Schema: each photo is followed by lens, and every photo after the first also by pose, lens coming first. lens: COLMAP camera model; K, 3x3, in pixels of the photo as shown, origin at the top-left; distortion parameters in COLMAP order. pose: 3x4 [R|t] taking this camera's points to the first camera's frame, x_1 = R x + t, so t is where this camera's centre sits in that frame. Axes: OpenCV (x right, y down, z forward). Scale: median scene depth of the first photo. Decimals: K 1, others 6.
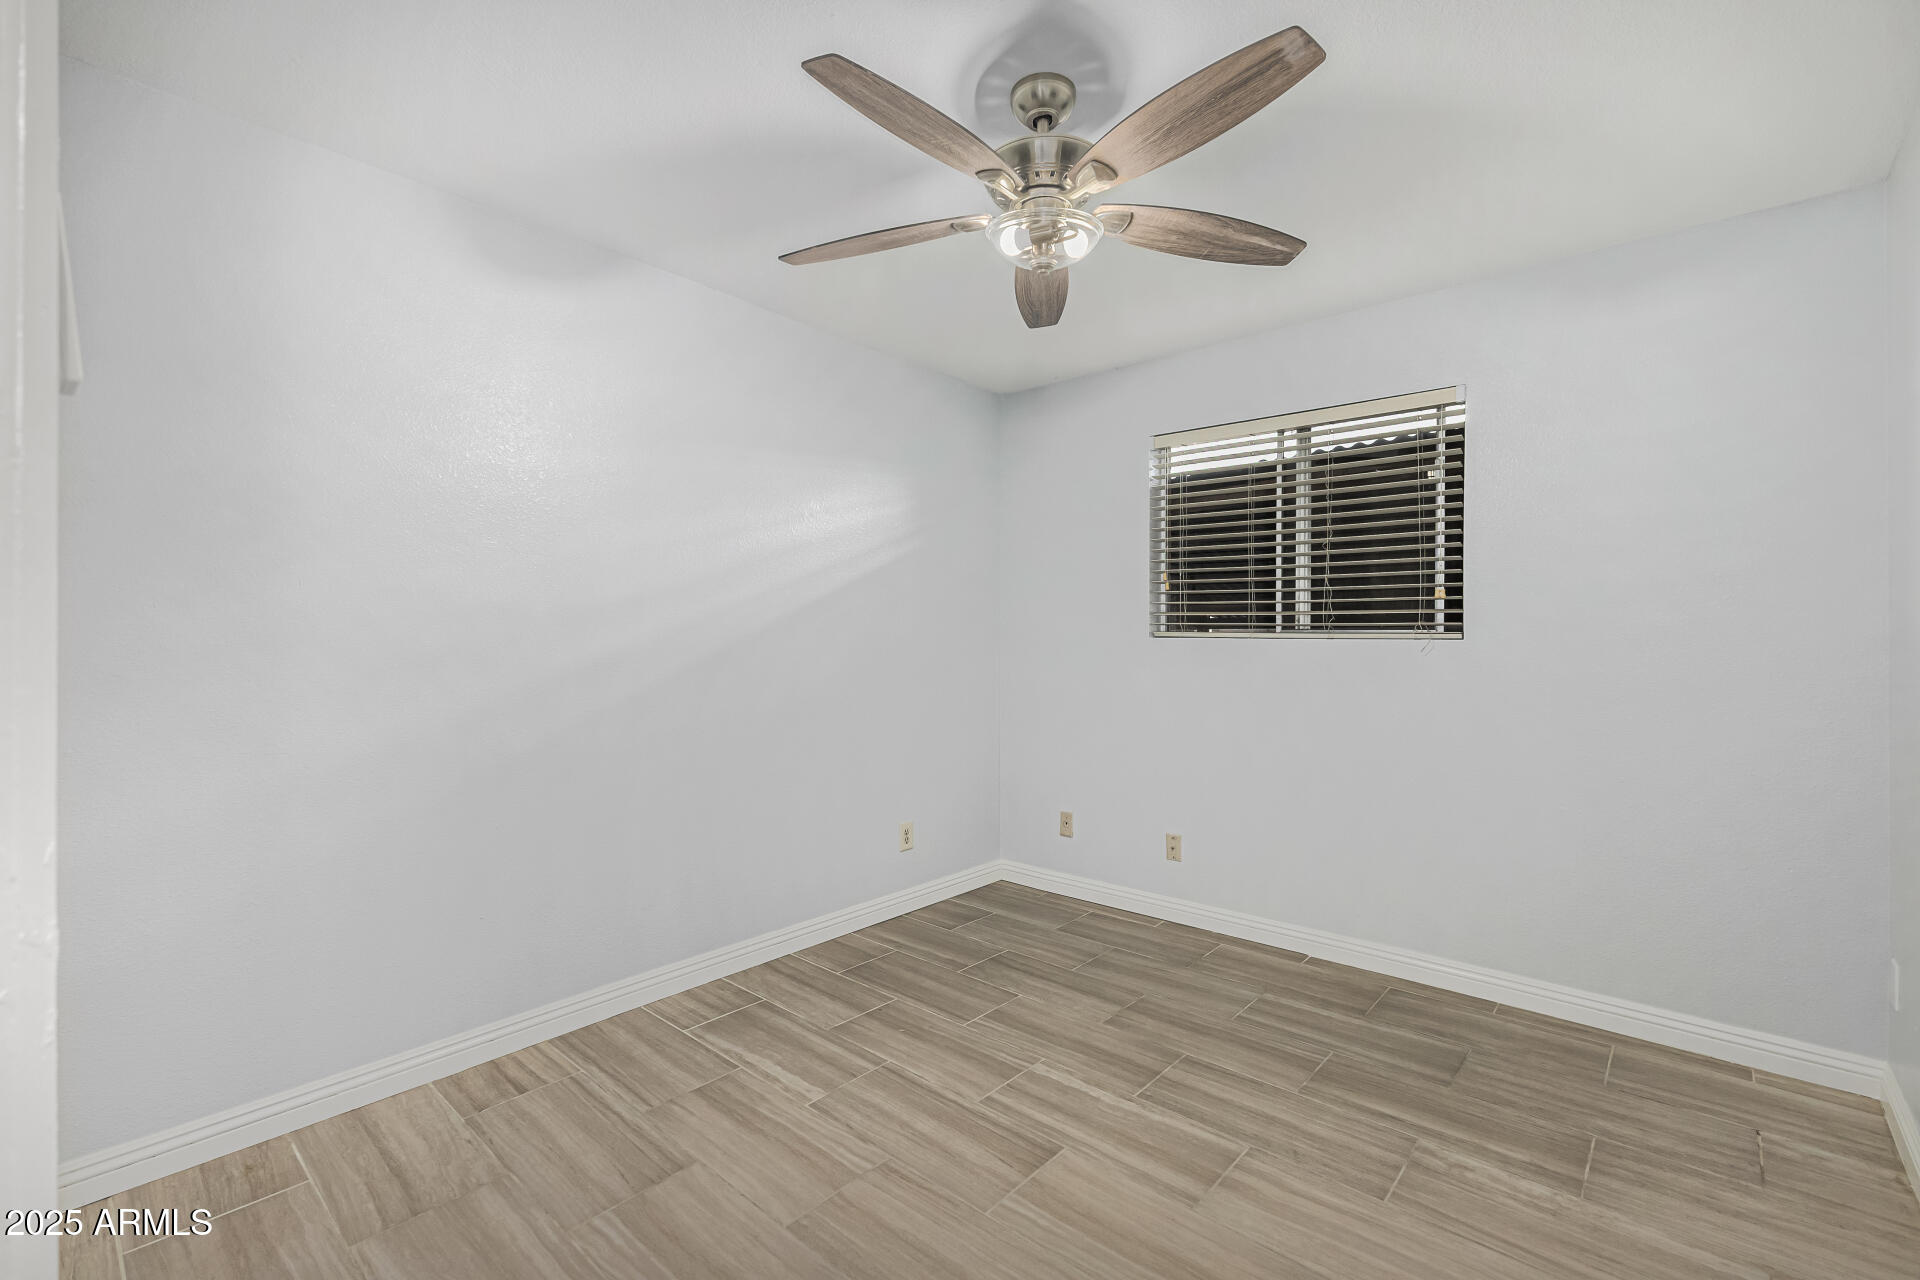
lens RADIAL K [[832.6, 0, 956.2], [0, 832.6, 654.2], [0, 0, 1]] dist [0.009507, -0.001263]
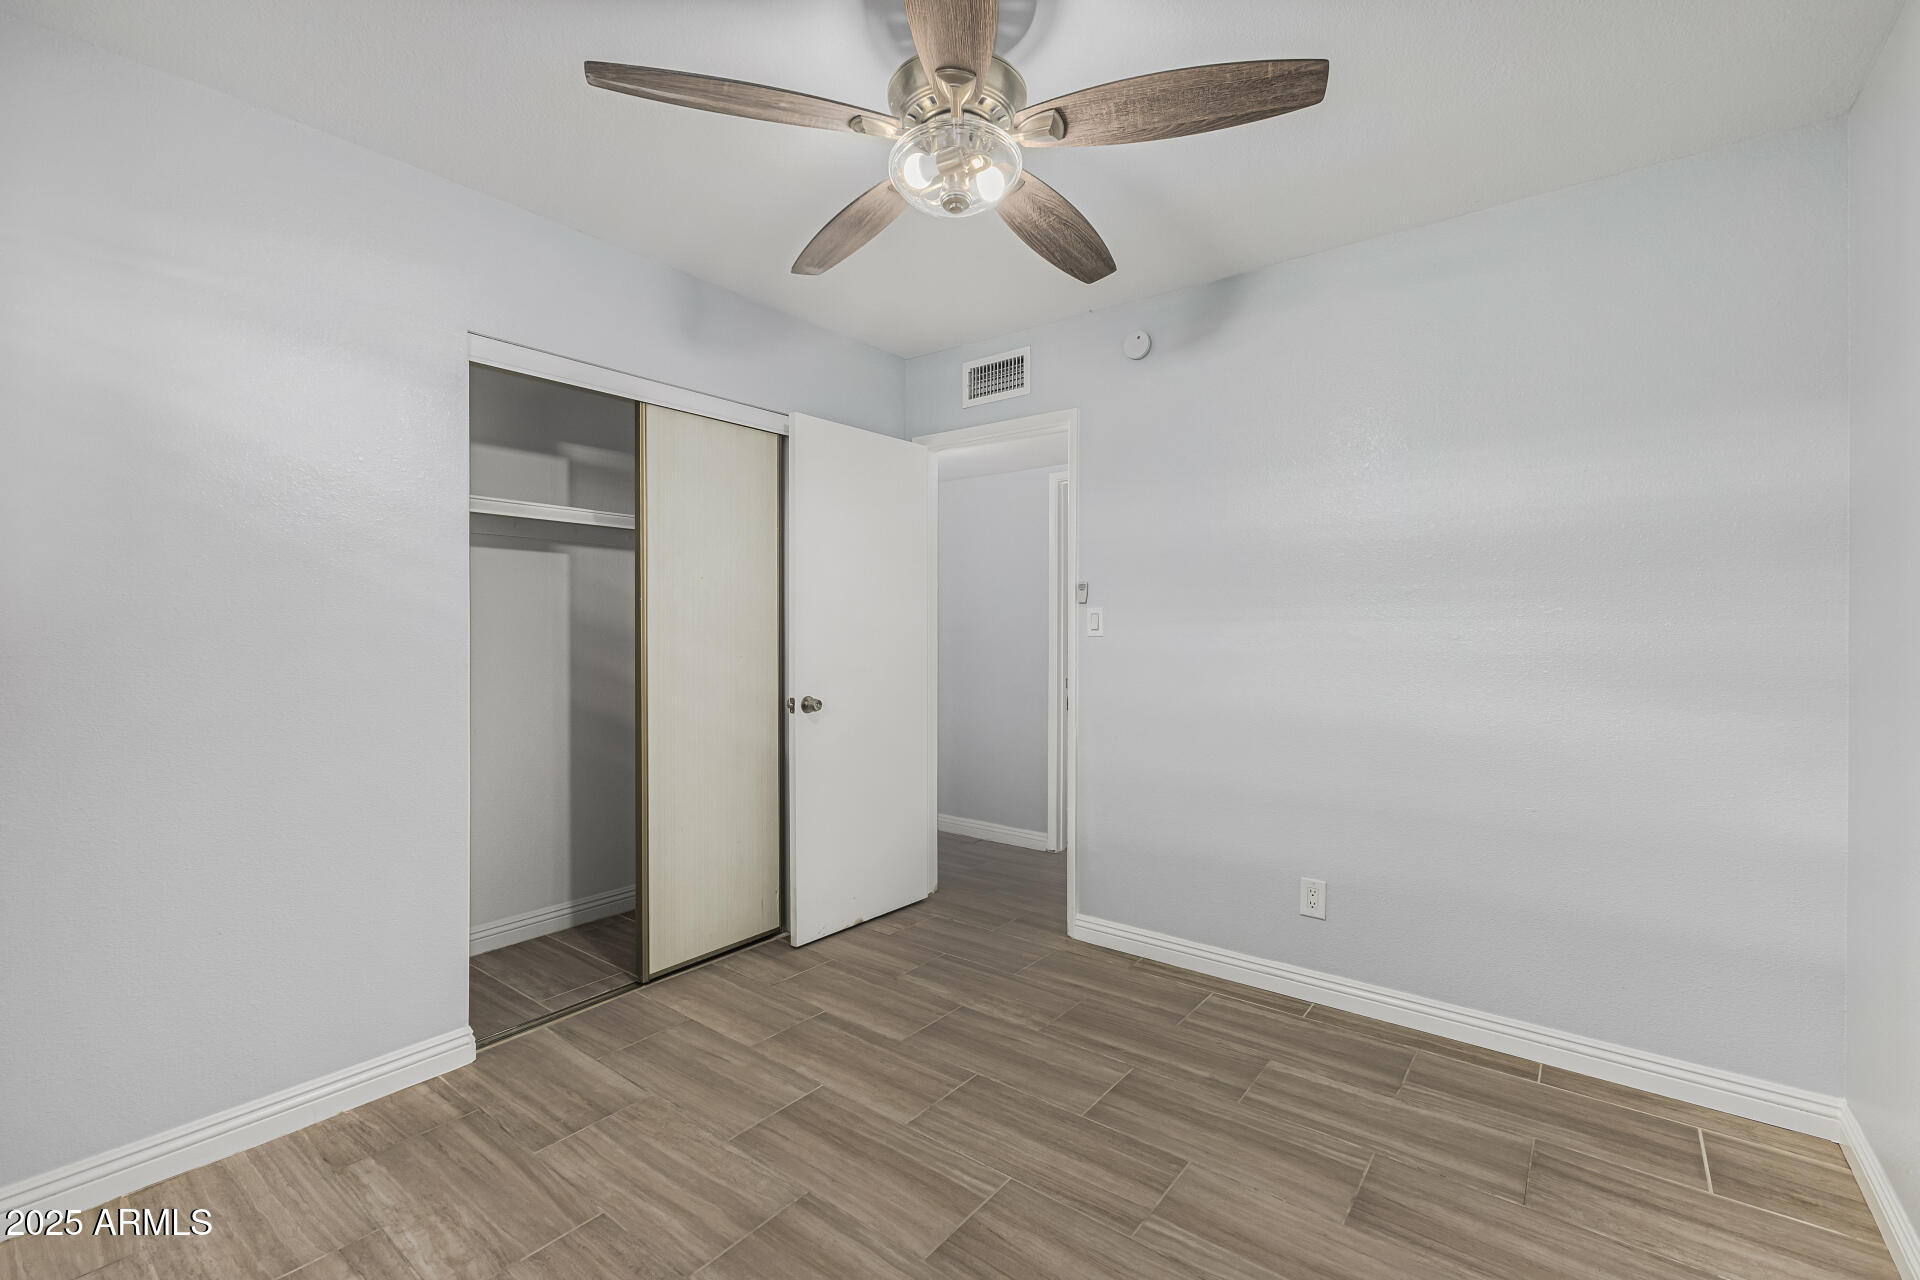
lens RADIAL K [[832.6, 0, 954.5], [0, 832.6, 641.0], [0, 0, 1]] dist [0.009507, -0.001263]
pose [[-0.998225, -0.000718, -0.059551, 0.161540], [-0.002529, 0.999536, 0.030355, -0.035131], [0.059501, 0.030451, -0.997764, 1.931815]]
